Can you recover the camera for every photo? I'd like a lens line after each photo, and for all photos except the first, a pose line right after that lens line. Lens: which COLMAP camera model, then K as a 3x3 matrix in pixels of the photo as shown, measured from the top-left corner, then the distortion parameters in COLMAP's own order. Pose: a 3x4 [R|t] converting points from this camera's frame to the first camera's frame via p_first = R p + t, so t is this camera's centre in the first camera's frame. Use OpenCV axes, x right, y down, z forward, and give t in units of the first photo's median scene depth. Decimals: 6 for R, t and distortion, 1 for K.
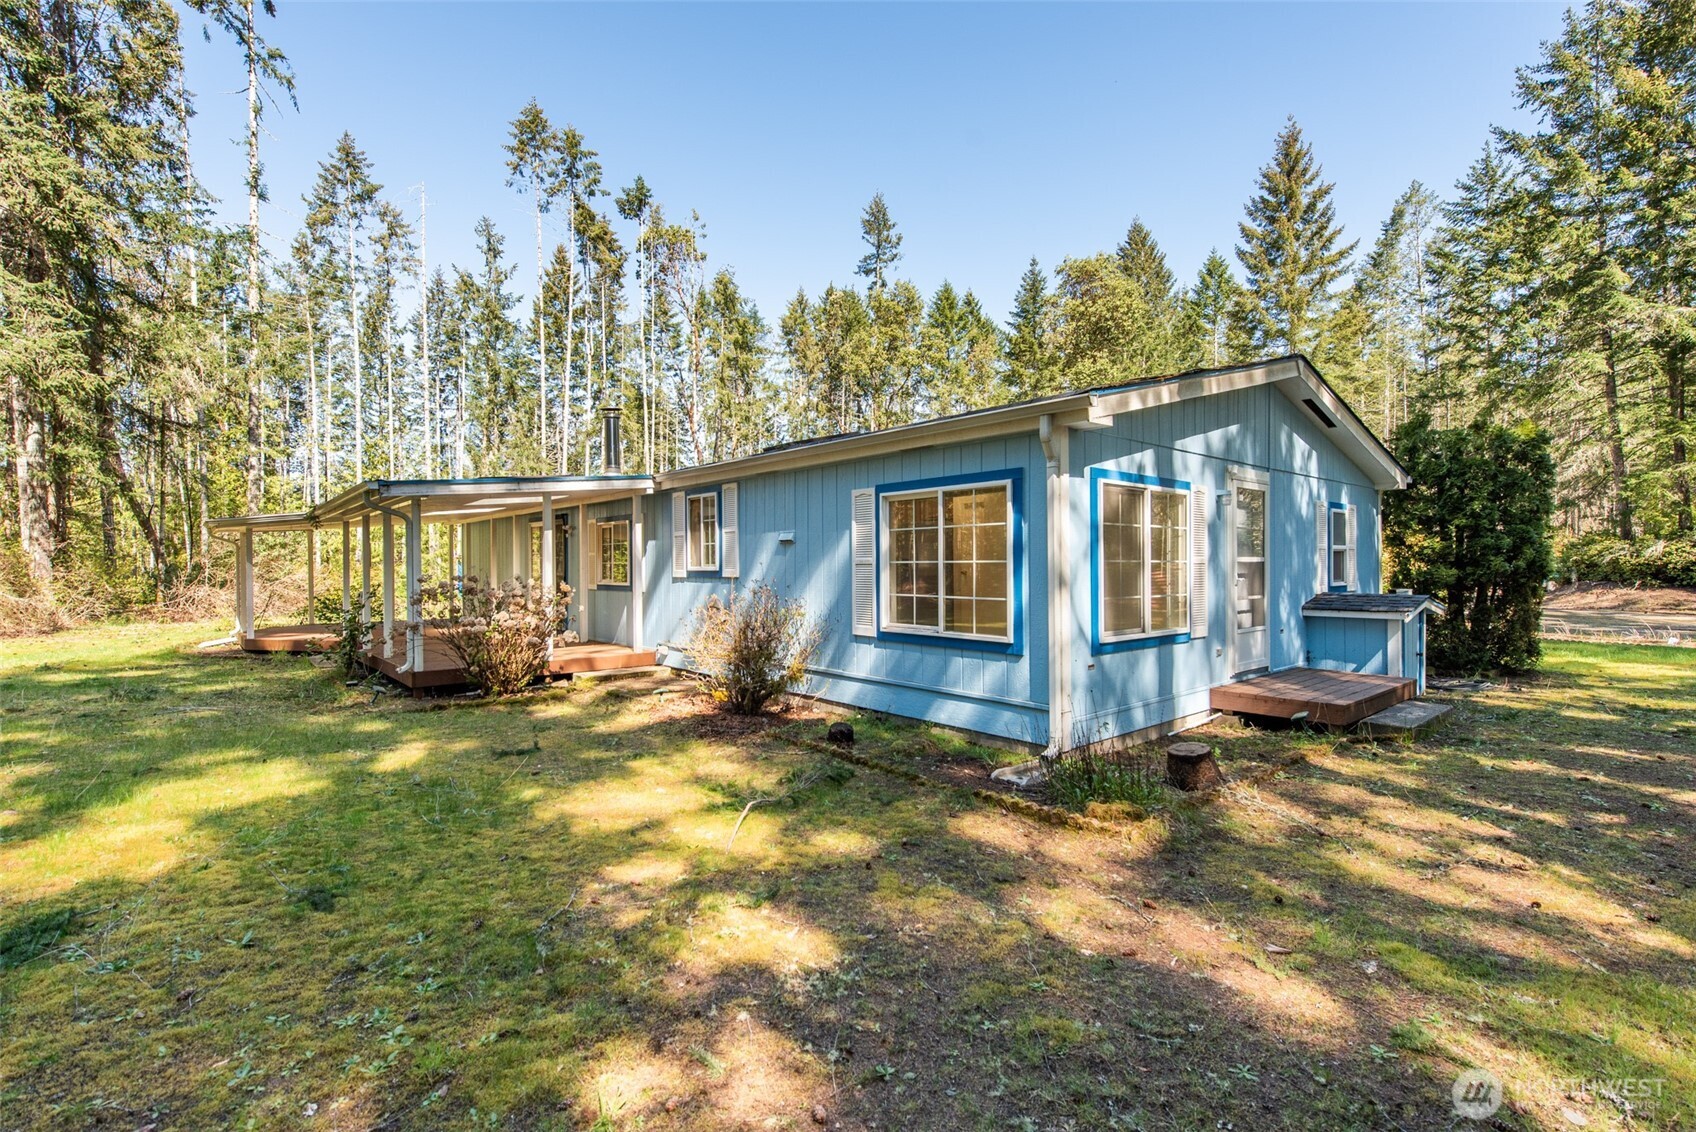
lens RADIAL K [[751.0, 0, 888.6], [0, 751.0, 567.3], [0, 0, 1]] dist [0.004165, -0.000287]
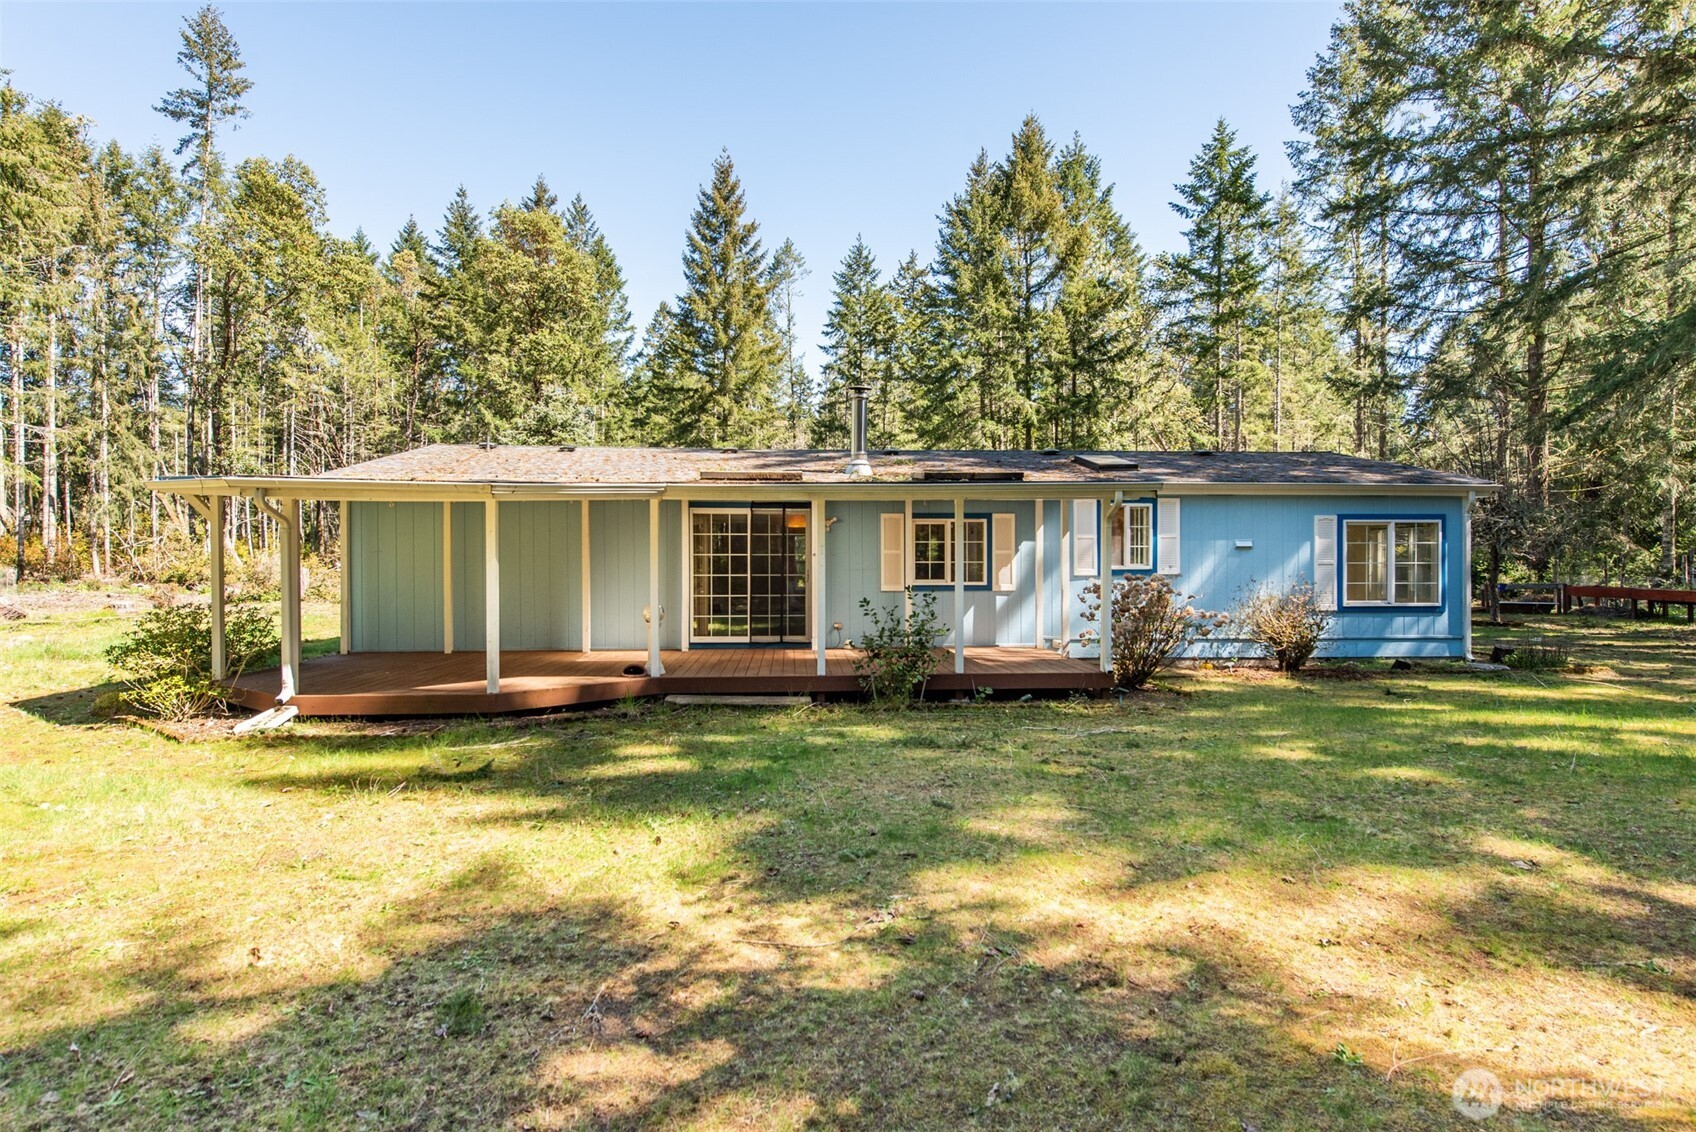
lens RADIAL K [[871.5, 0, 839.0], [0, 871.5, 564.8], [0, 0, 1]] dist [0.001294, -0.000124]
pose [[0.619116, 0.005566, 0.785280, -2.054664], [-0.000621, 0.999978, -0.006598, 0.009914], [-0.785299, 0.003597, 0.619106, 0.677547]]
